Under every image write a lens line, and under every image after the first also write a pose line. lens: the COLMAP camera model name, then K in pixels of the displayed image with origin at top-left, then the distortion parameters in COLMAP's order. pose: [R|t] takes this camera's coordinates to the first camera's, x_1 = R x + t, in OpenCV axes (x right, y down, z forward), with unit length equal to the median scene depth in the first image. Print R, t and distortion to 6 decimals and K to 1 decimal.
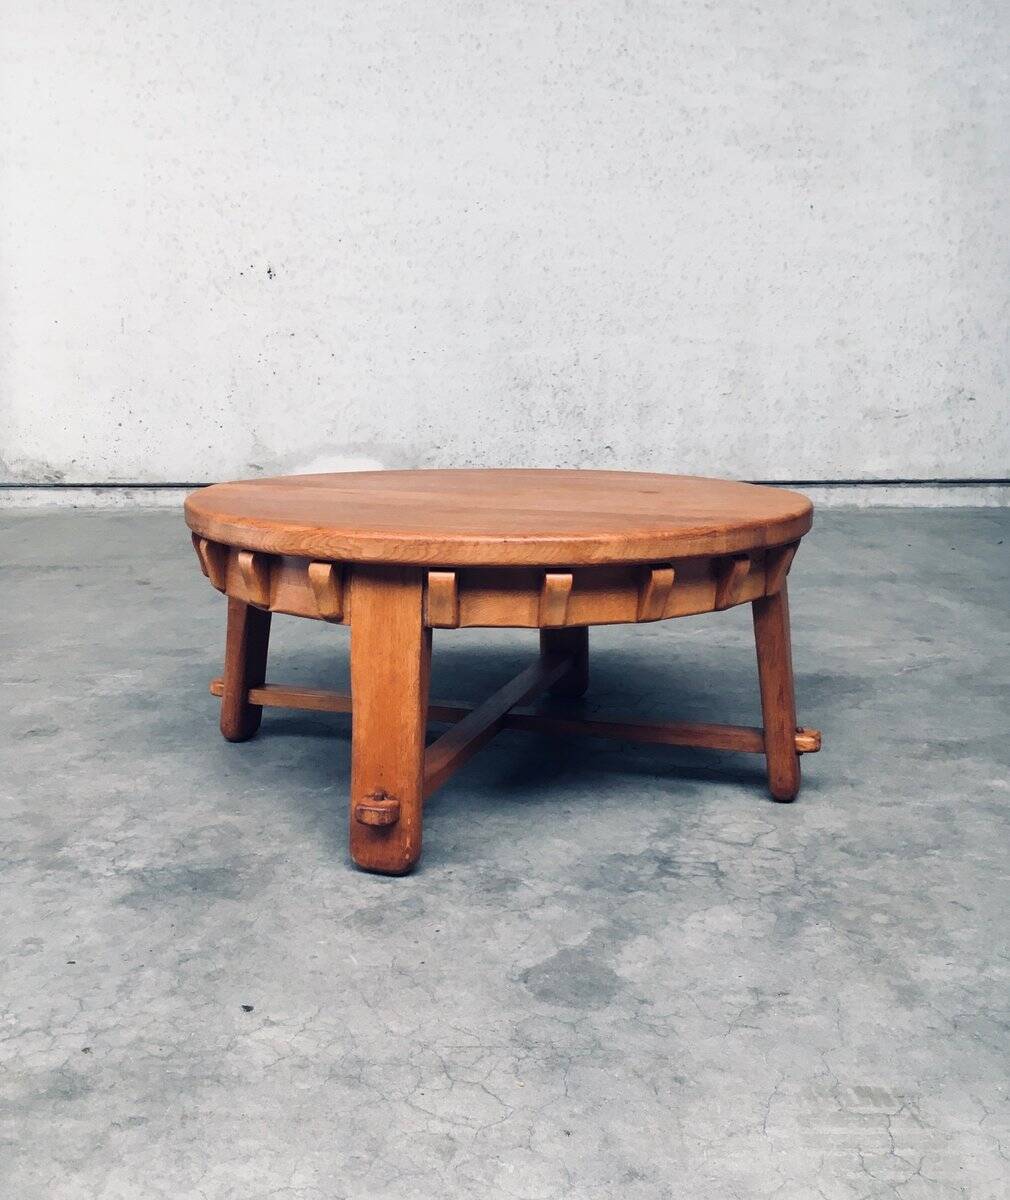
lens RADIAL K [[1287.6, 0, 460.8], [0, 1287.6, 620.4], [0, 0, 1]] dist [0.059116, -0.030825]
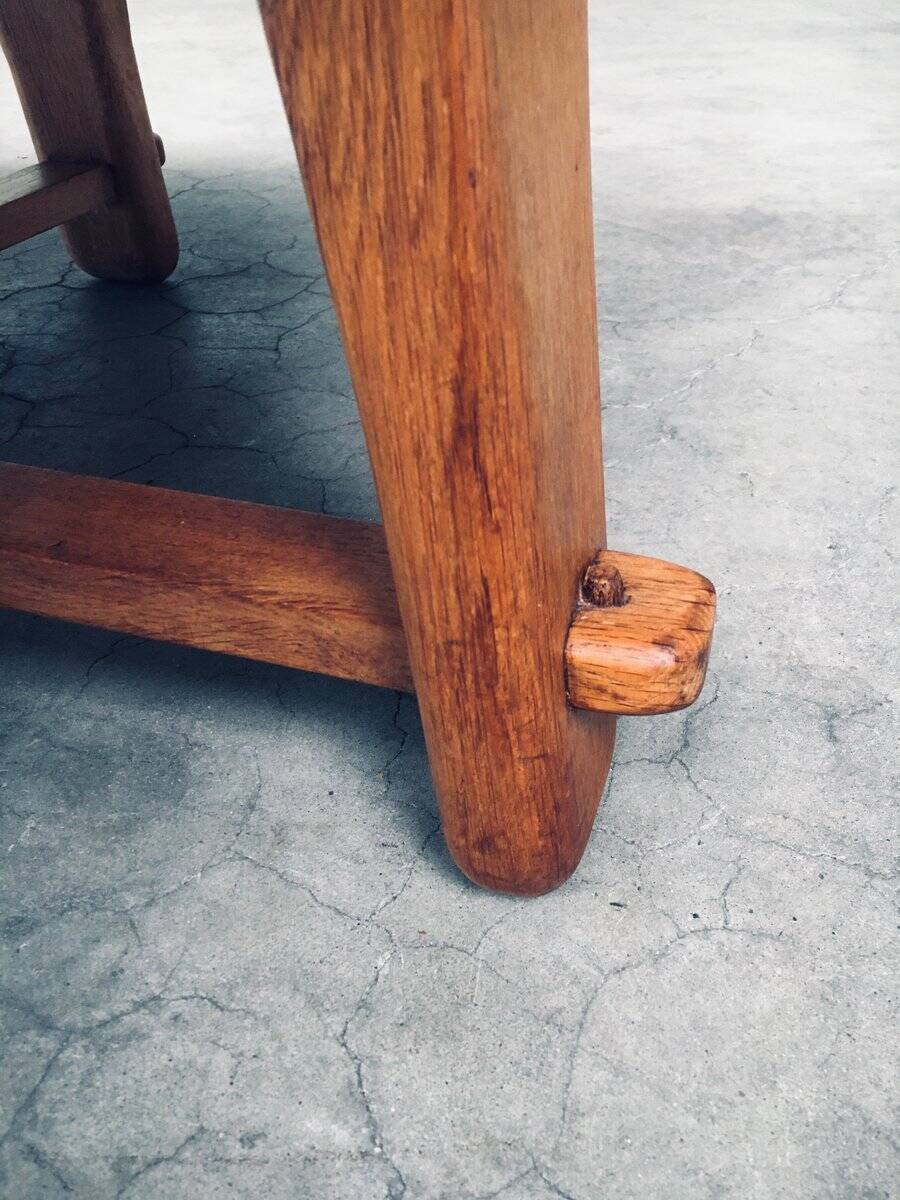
lens RADIAL K [[1030.8, 0, 450.7], [0, 1030.8, 603.4], [0, 0, 1]] dist [0.080918, -0.127089]
pose [[0.999895, -0.013459, -0.005409, 0.252704], [0.014495, 0.913310, 0.407006, 0.026703], [-0.000538, -0.407042, 0.913409, 0.904852]]
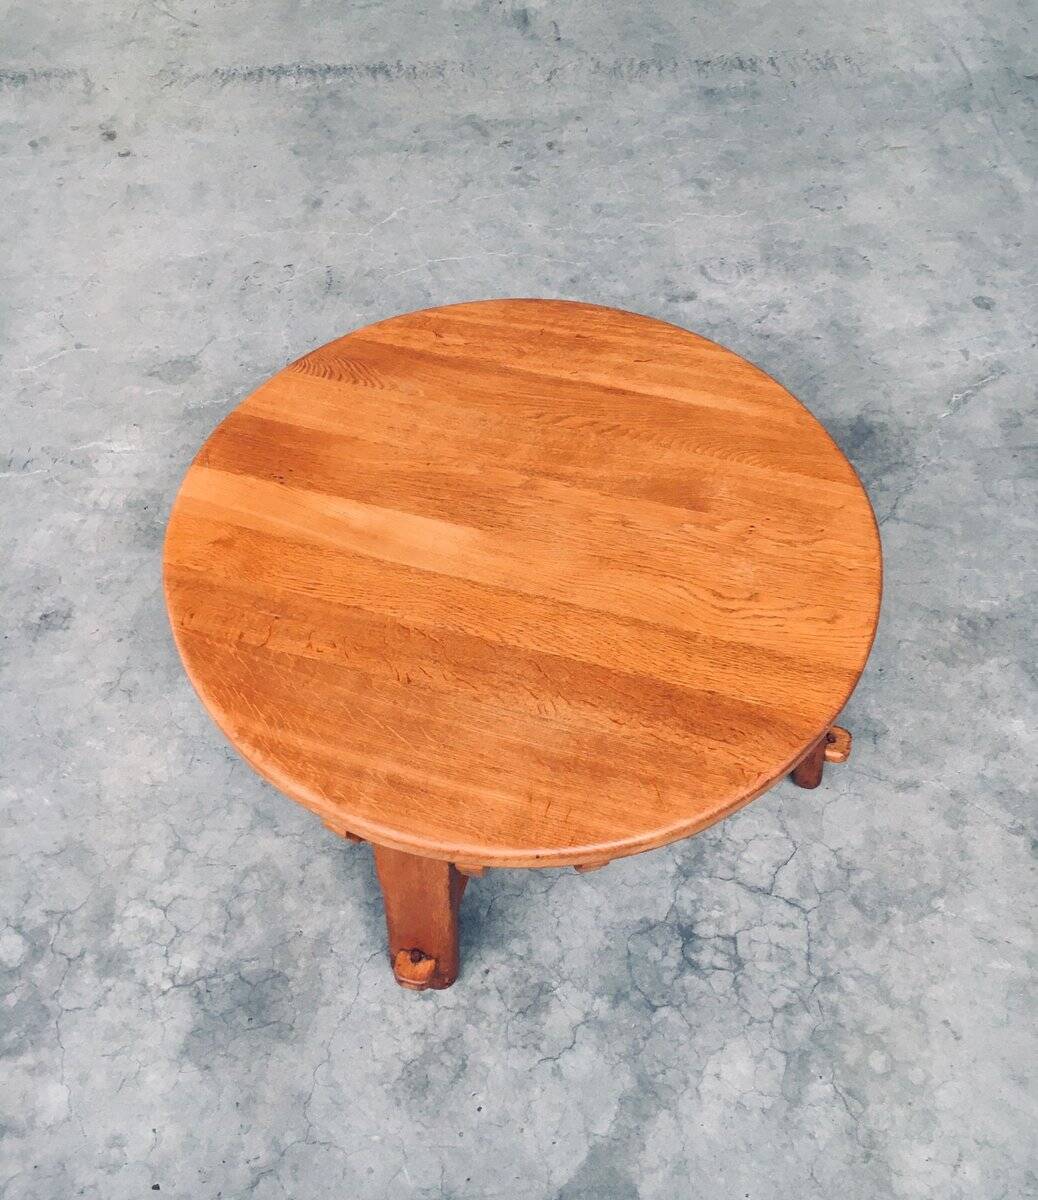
lens RADIAL K [[1189.8, 0, 525.3], [0, 1189.8, 503.9], [0, 0, 1]] dist [0.090100, -0.135182]
pose [[0.999142, -0.034277, 0.023246, 0.012289], [0.012933, 0.791432, 0.611121, -0.657089], [-0.039345, -0.610296, 0.791196, 0.409142]]
